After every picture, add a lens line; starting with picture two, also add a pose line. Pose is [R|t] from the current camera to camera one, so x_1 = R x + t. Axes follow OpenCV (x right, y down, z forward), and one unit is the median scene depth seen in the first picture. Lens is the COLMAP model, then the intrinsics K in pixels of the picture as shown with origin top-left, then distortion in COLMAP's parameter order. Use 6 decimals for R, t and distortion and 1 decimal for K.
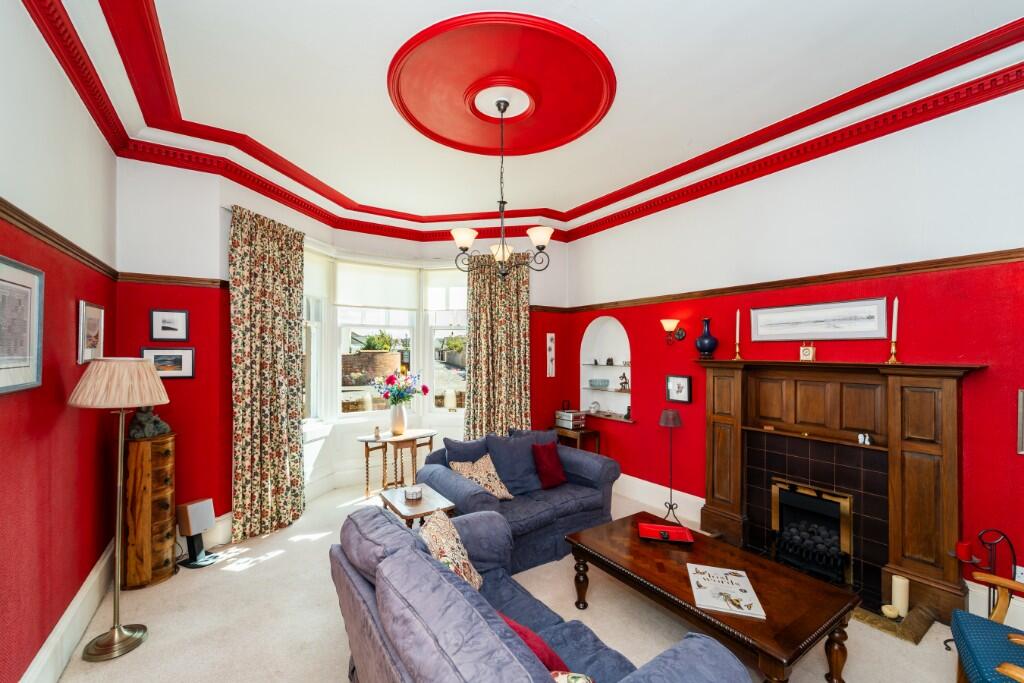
lens RADIAL K [[424.1, 0, 508.2], [0, 424.1, 344.5], [0, 0, 1]] dist [-0.003019, -0.000913]
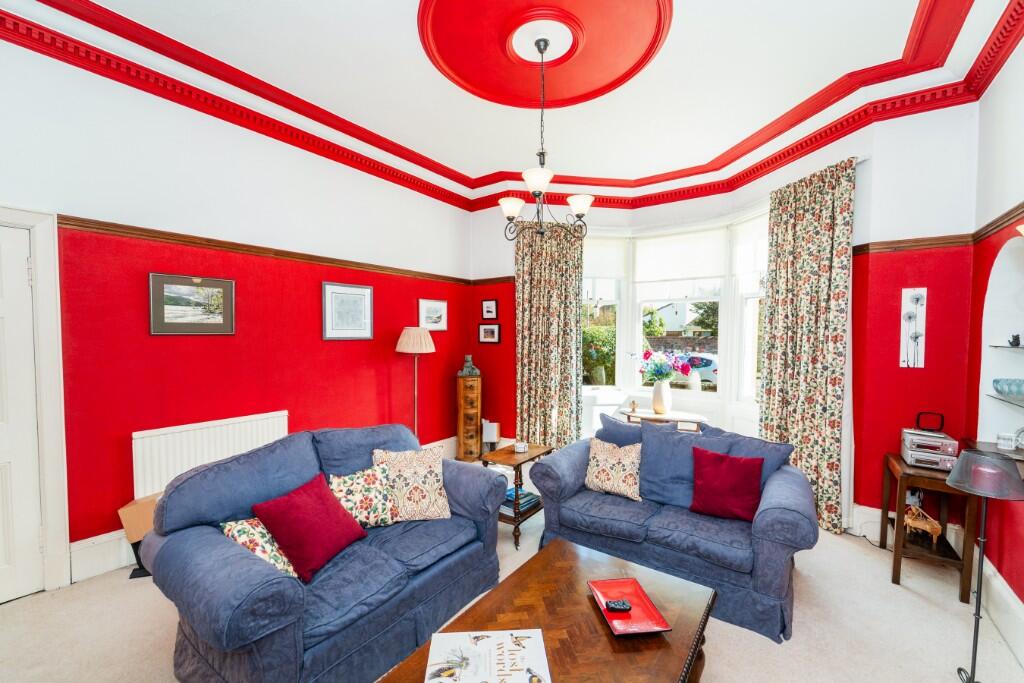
lens RADIAL K [[424.1, 0, 512.8], [0, 424.1, 346.9], [0, 0, 1]] dist [-0.003019, -0.000913]
pose [[0.342681, 0.026858, -0.939068, 0.768176], [0.010369, 0.999422, 0.032368, 0.046524], [0.939395, -0.020829, 0.342204, 0.570955]]
